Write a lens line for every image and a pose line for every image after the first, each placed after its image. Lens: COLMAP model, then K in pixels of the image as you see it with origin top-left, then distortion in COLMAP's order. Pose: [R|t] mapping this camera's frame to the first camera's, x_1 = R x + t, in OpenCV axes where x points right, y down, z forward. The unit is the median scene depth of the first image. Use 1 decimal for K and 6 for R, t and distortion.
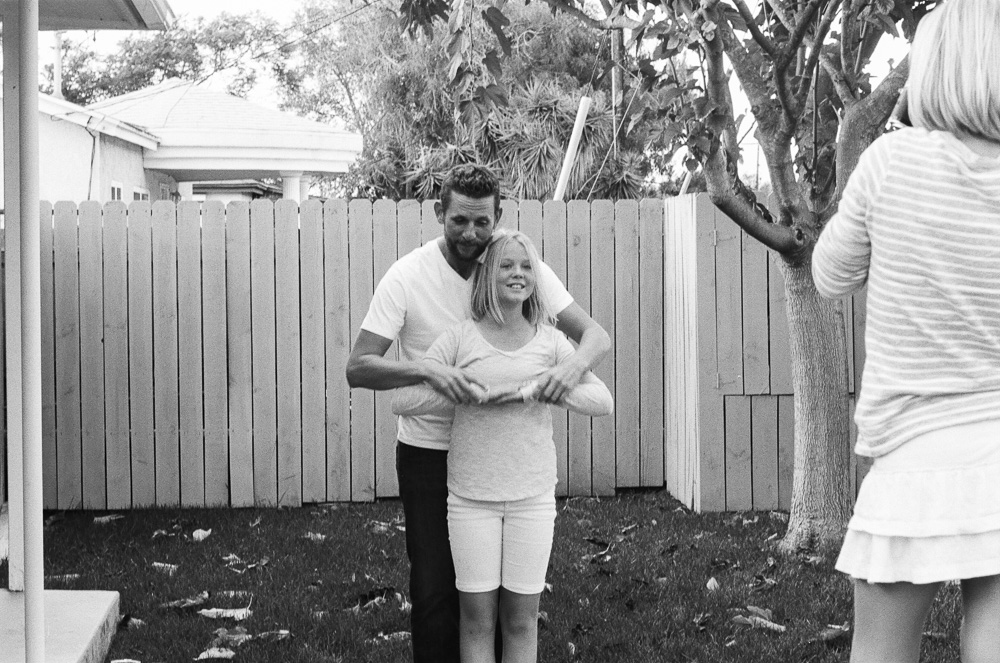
lens RADIAL K [[2462.8, 0, 503.9], [0, 2462.8, 325.4], [0, 0, 1]] dist [-0.004641, 0.000000]
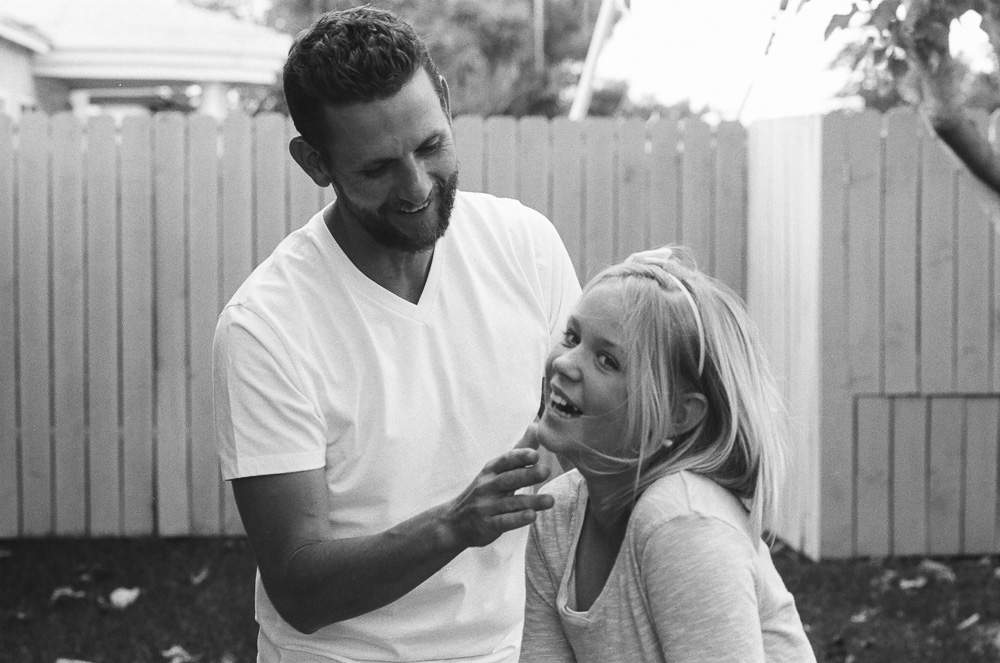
lens RADIAL K [[2462.8, 0, 491.3], [0, 2462.8, 336.0], [0, 0, 1]] dist [-0.004641, 0.000000]
pose [[0.999068, 0.007700, 0.042469, -0.049305], [-0.009308, 0.999242, 0.037797, -0.015848], [-0.042146, -0.038157, 0.998383, 0.305340]]
